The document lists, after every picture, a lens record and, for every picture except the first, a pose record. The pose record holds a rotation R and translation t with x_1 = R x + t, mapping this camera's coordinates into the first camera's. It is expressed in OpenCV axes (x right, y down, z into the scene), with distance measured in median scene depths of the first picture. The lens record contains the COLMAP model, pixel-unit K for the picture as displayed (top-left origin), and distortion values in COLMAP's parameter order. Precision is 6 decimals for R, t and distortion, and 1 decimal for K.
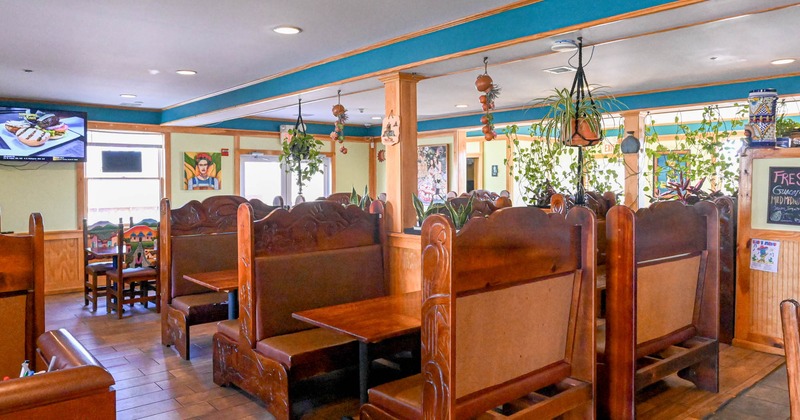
lens RADIAL K [[560.9, 0, 402.9], [0, 560.9, 182.2], [0, 0, 1]] dist [-0.005467, -0.002017]
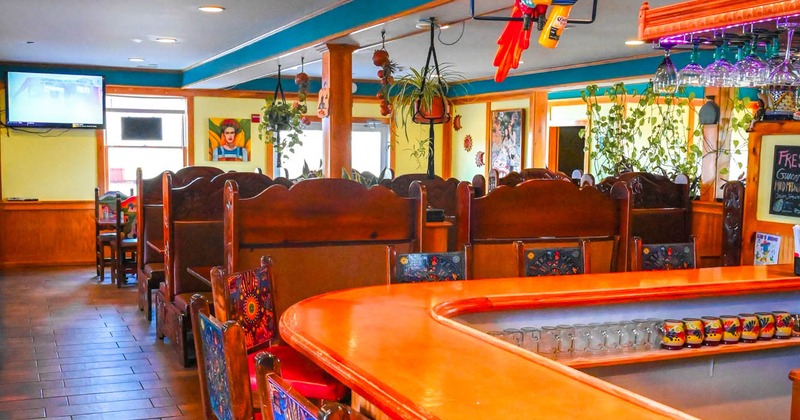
lens RADIAL K [[879.5, 0, 400.0], [0, 879.5, 210.0], [0, 0, 1]] dist [-0.009144, -0.003222]
pose [[0.954961, 0.036422, -0.294489, 0.337700], [-0.018412, 0.997799, 0.063701, -0.003192], [0.296161, -0.055410, 0.953530, -0.262916]]
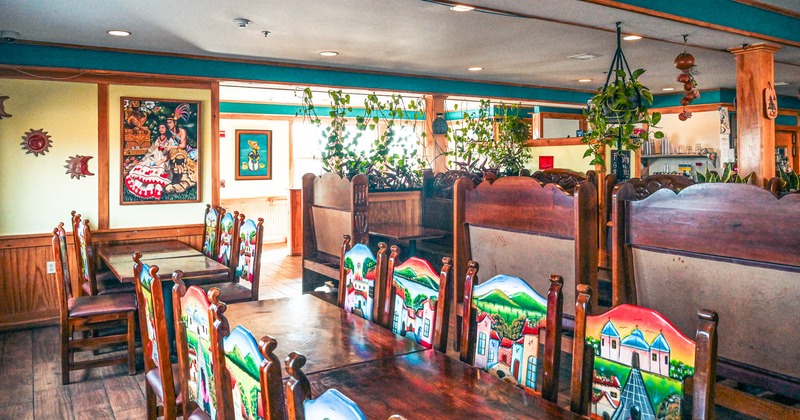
lens RADIAL K [[560.9, 0, 402.9], [0, 560.9, 182.2], [0, 0, 1]] dist [-0.005467, -0.002017]
pose [[0.160018, -0.026671, 0.986754, -0.597421], [0.016255, 0.999571, 0.024381, 0.011989], [-0.986980, 0.012138, 0.160383, 0.816309]]
